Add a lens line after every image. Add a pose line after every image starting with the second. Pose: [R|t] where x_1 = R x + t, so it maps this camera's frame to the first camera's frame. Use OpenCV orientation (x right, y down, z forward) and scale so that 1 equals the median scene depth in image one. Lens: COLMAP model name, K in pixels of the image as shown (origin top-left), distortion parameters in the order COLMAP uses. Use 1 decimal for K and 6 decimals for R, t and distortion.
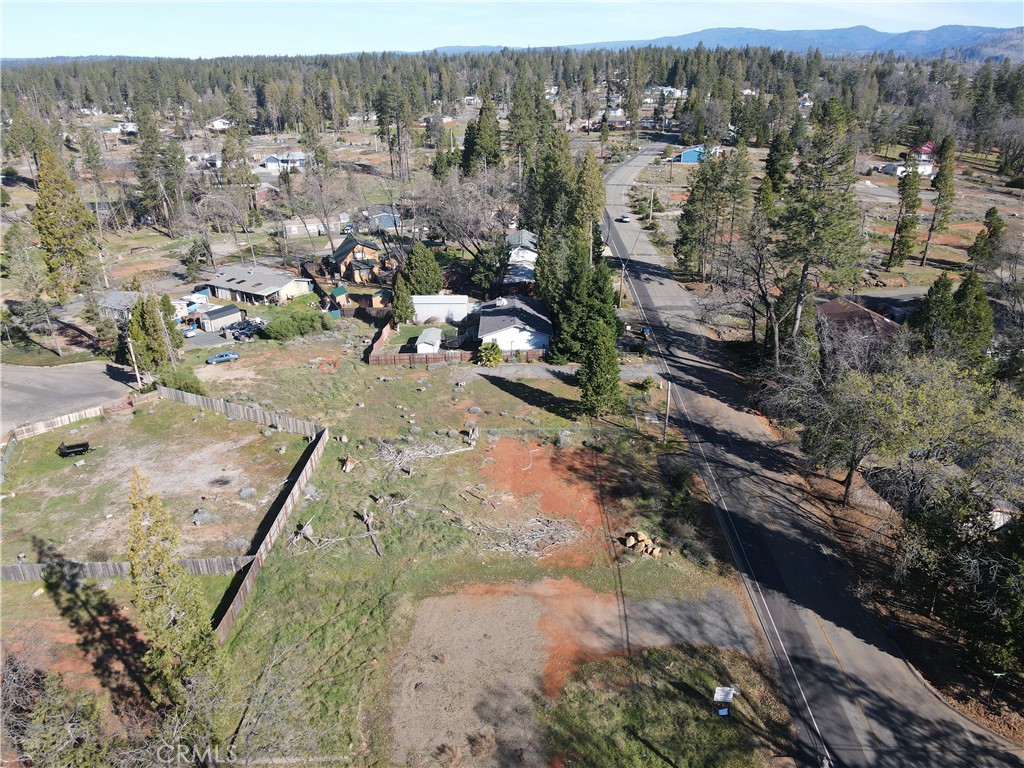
lens RADIAL K [[750.6, 0, 509.3], [0, 750.6, 386.7], [0, 0, 1]] dist [0.017092, 0.008654]
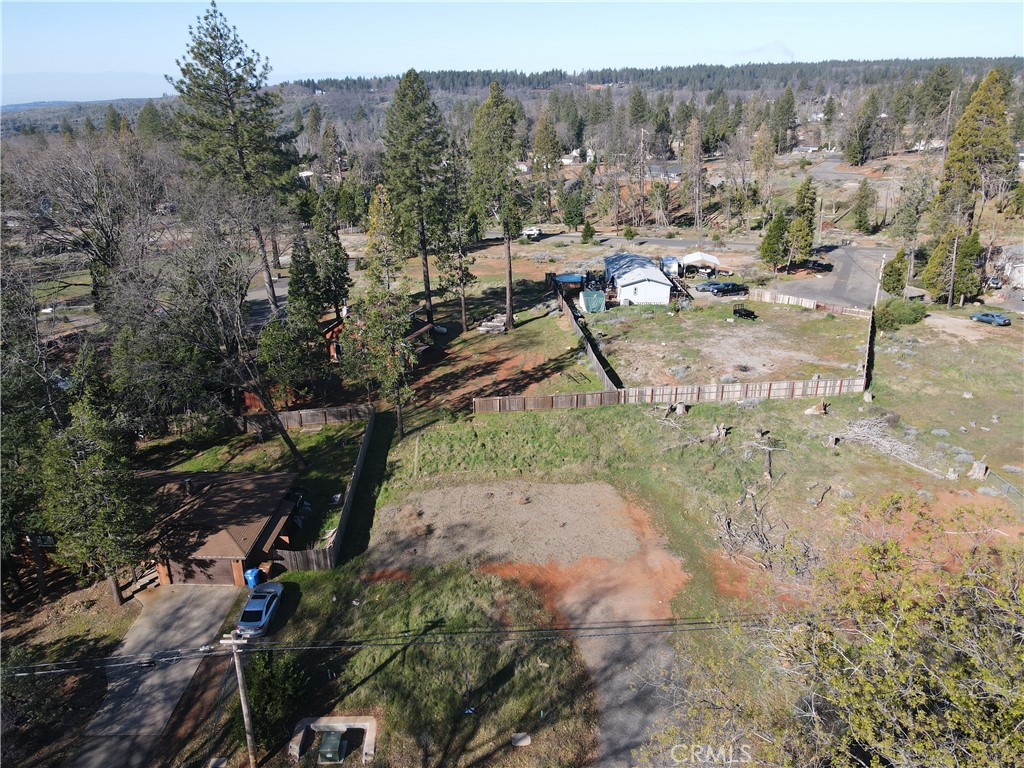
lens RADIAL K [[750.6, 0, 509.9], [0, 750.6, 378.5], [0, 0, 1]] dist [0.017092, 0.008654]
pose [[0.082312, 0.379610, -0.921478, 0.478390], [-0.379299, 0.866965, 0.323272, -0.063622], [0.921606, 0.322906, 0.215347, 0.431037]]
